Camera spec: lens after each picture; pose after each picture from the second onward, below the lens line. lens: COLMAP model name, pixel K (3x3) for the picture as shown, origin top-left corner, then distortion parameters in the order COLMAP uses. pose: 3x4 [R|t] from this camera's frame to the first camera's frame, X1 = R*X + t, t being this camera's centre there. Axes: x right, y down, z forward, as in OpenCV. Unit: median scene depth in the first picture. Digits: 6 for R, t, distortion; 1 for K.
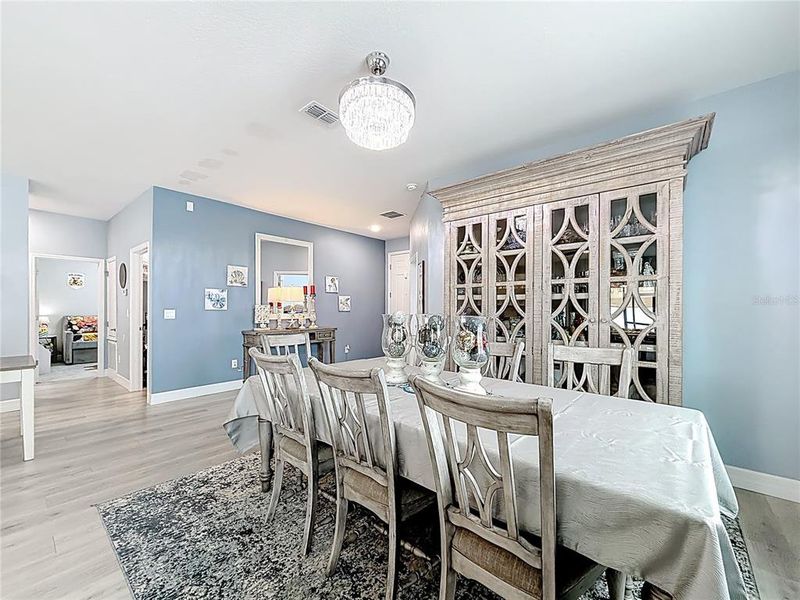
lens RADIAL K [[324.4, 0, 402.6], [0, 324.4, 306.5], [0, 0, 1]] dist [0.000266, 0.000155]
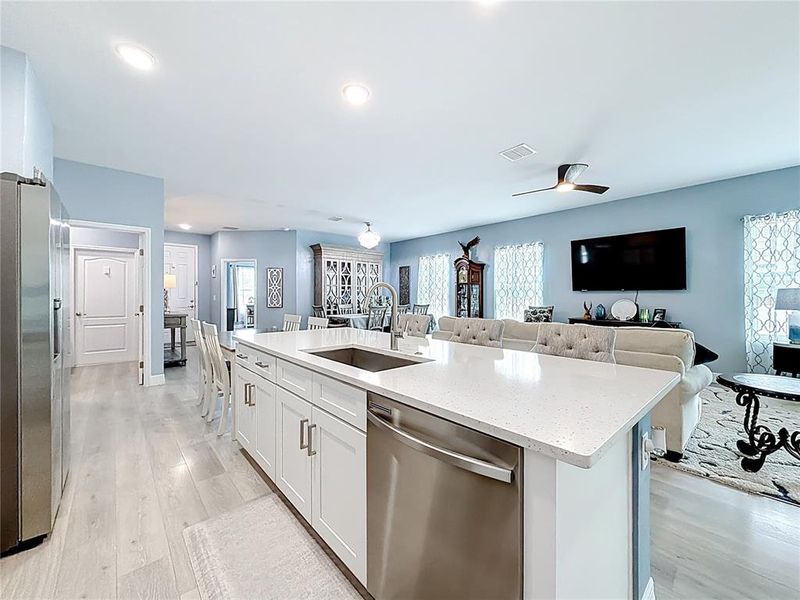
lens RADIAL K [[324.4, 0, 397.3], [0, 324.4, 295.5], [0, 0, 1]] dist [0.000266, 0.000155]
pose [[0.158365, -0.003173, 0.987375, -2.371908], [-0.009594, 0.999943, 0.004752, -0.001298], [-0.987334, -0.010226, 0.158326, 0.099540]]
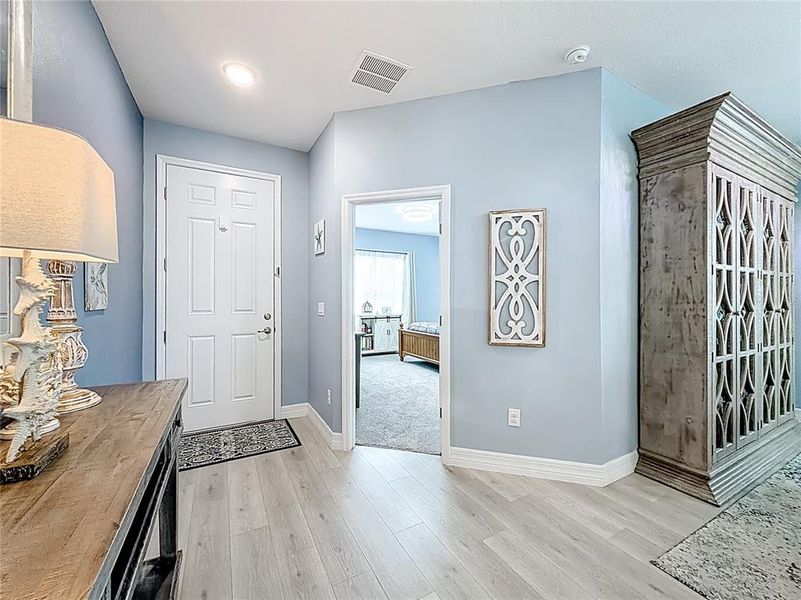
lens RADIAL K [[324.8, 0, 403.1], [0, 324.8, 296.1], [0, 0, 1]] dist [0.000266, 0.000155]
pose [[0.369390, 0.000095, 0.929274, -0.733294], [-0.008967, 0.999954, 0.003462, 0.000723], [-0.929231, -0.009611, 0.369374, 1.464203]]
